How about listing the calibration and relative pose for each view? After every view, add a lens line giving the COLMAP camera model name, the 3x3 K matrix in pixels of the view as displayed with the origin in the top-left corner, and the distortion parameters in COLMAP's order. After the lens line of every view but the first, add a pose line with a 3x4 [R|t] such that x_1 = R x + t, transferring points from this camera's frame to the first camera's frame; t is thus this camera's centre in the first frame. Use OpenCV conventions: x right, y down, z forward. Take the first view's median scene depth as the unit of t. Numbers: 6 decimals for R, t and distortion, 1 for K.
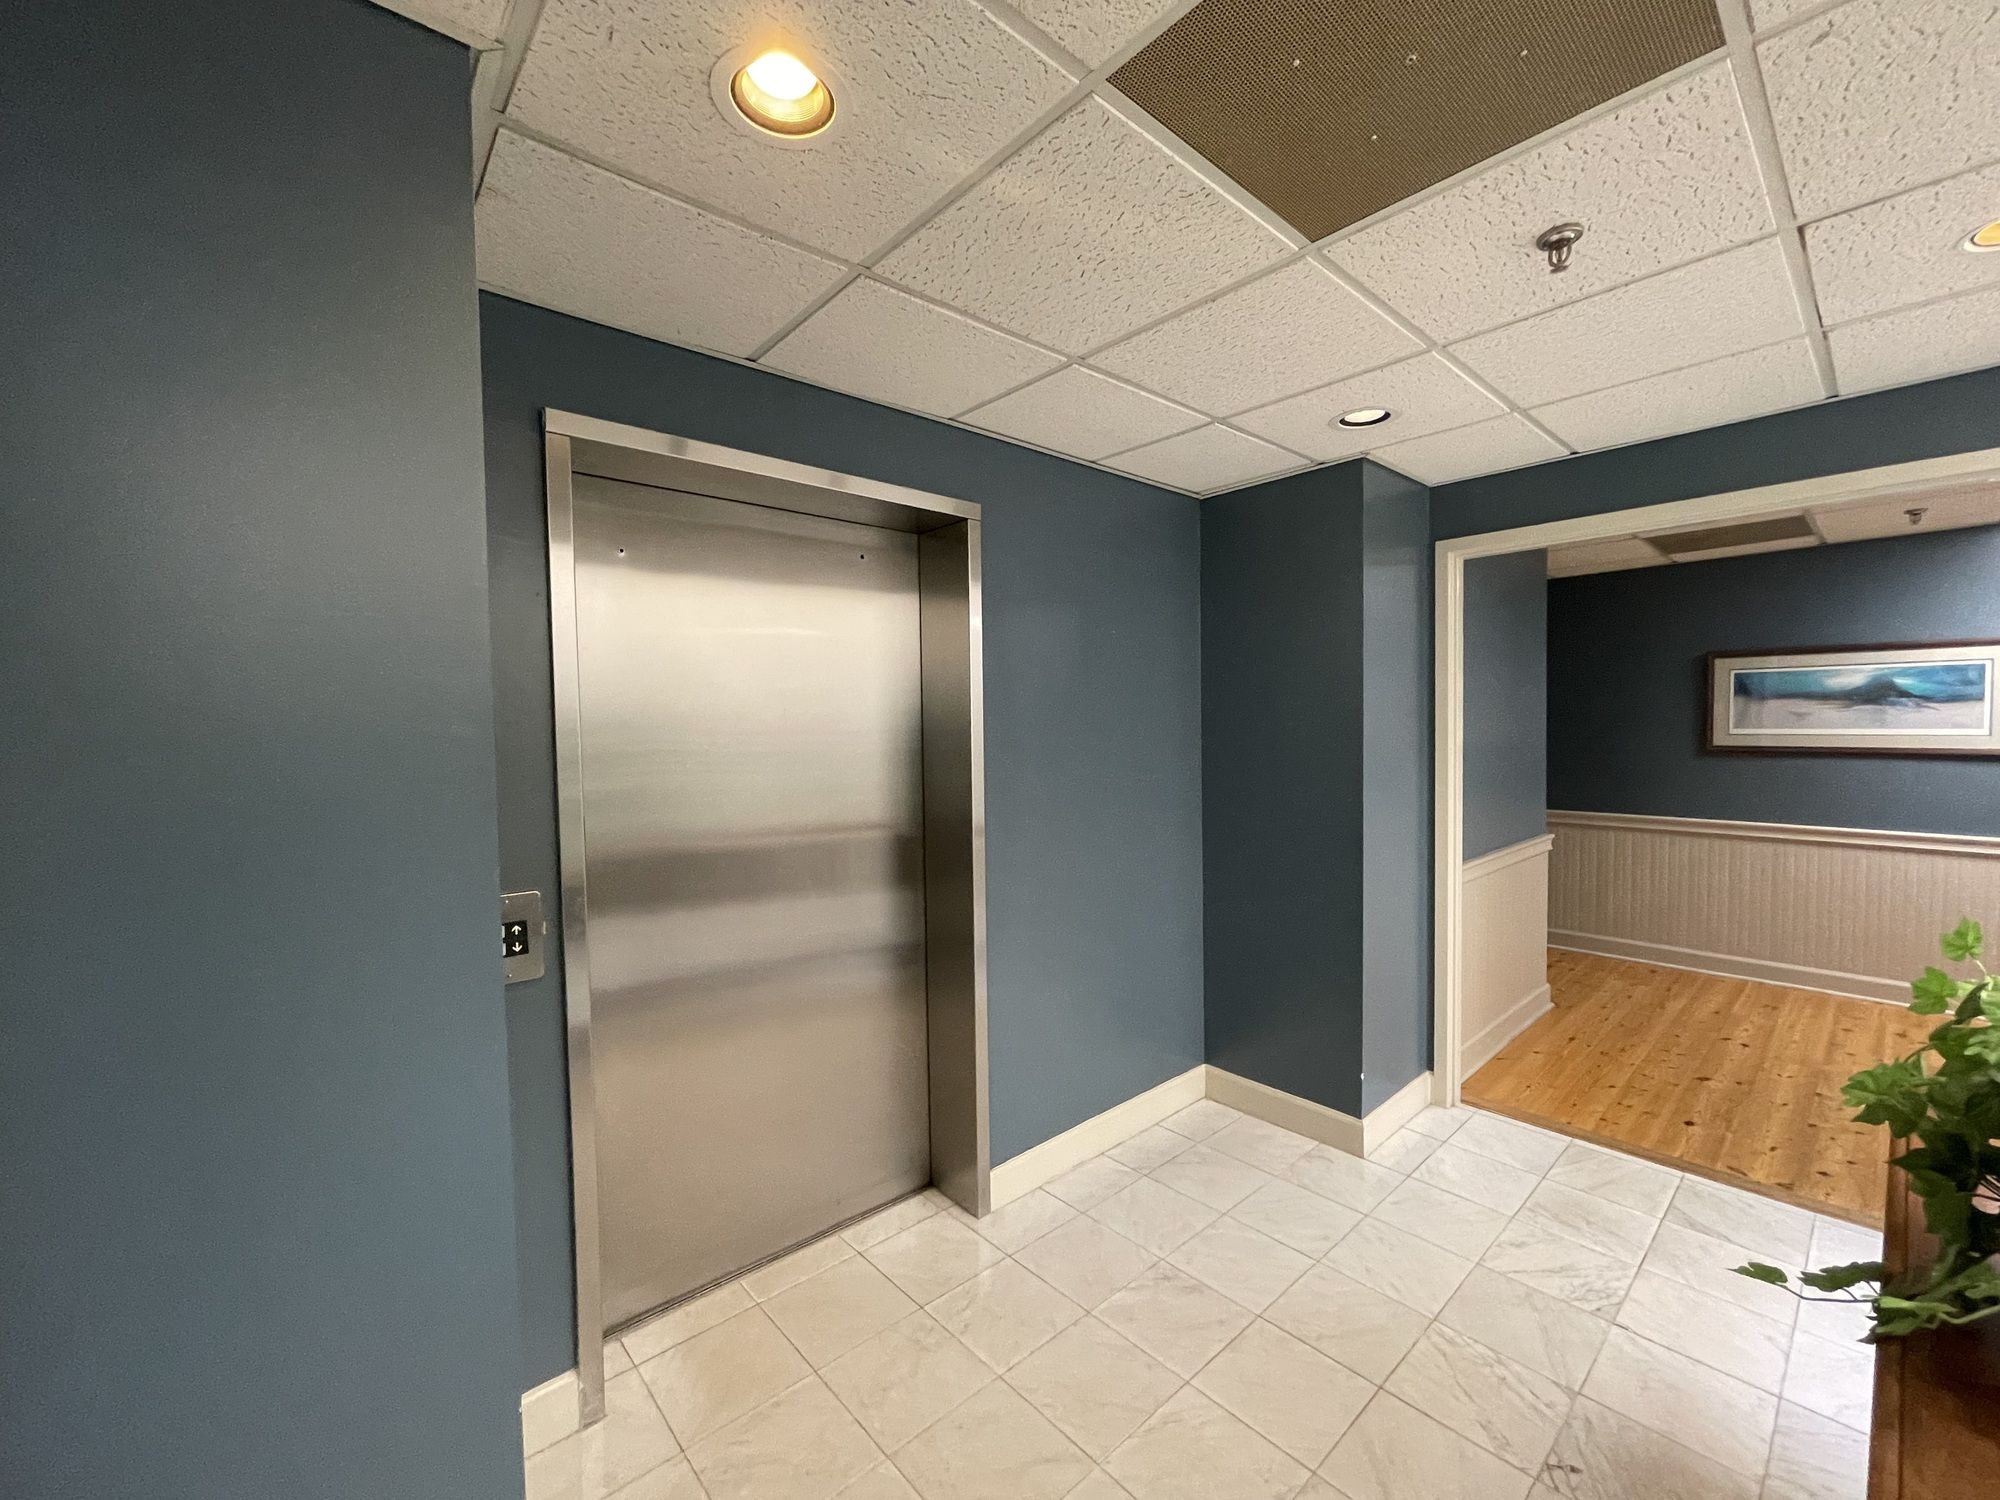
lens RADIAL K [[814.3, 0, 1018.7], [0, 814.3, 755.5], [0, 0, 1]] dist [0.001385, 0.000195]
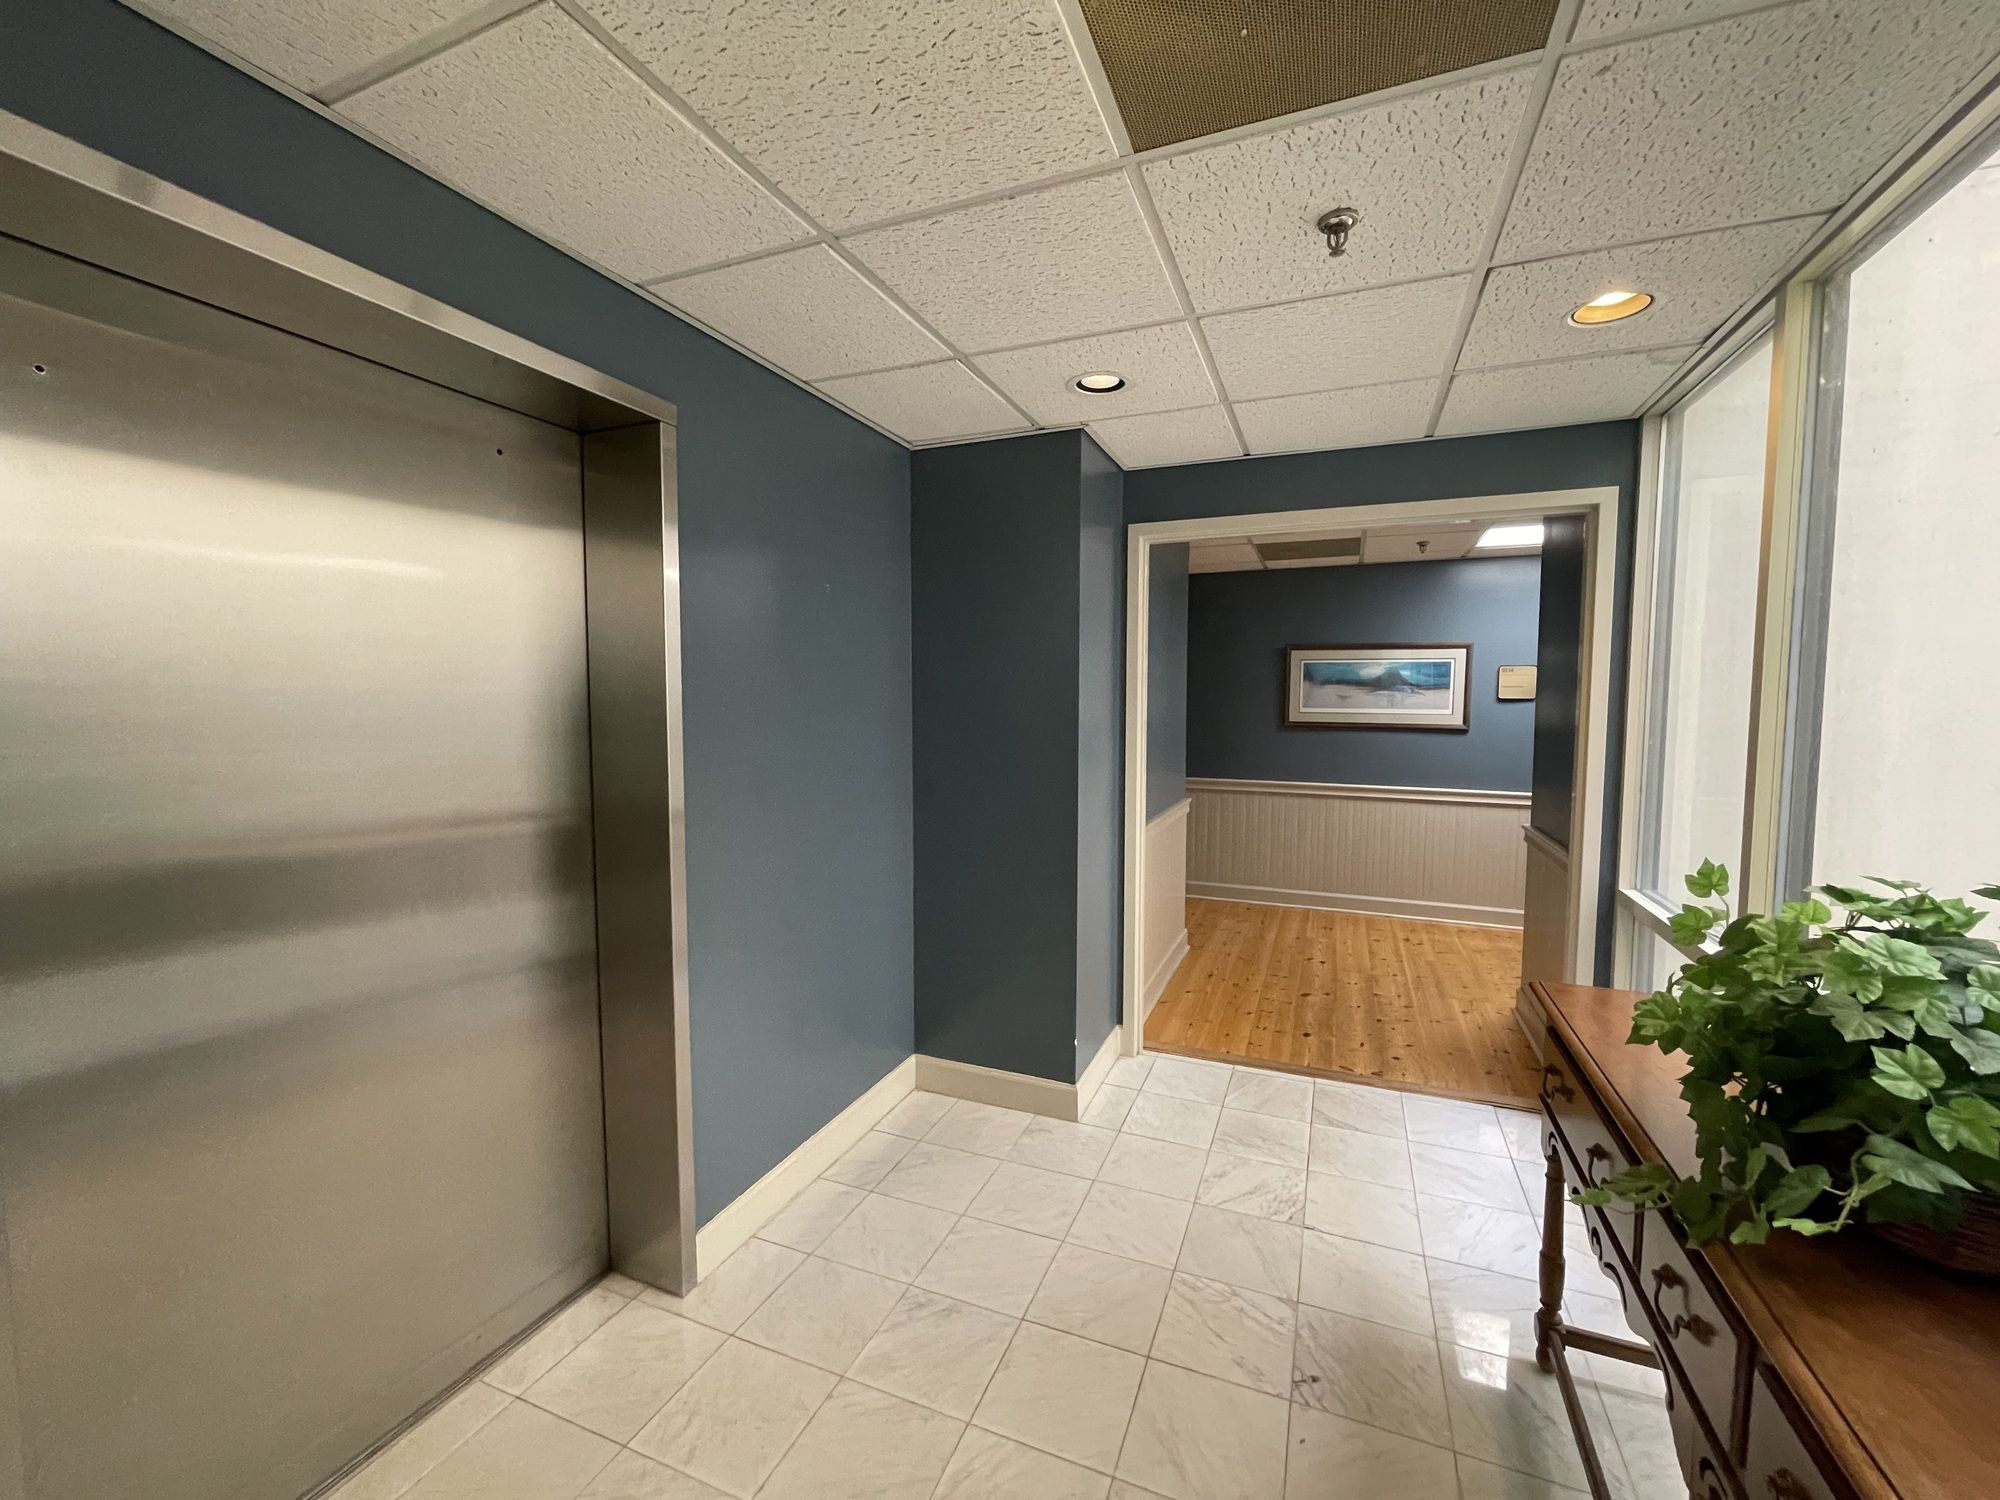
lens RADIAL K [[811.1, 0, 1011.1], [0, 811.1, 754.1], [0, 0, 1]] dist [-0.013749, 0.008461]
pose [[0.901634, -0.012623, 0.432315, -0.088886], [0.000495, 0.999603, 0.028156, 0.004291], [-0.432499, -0.025172, 0.901283, 0.137813]]
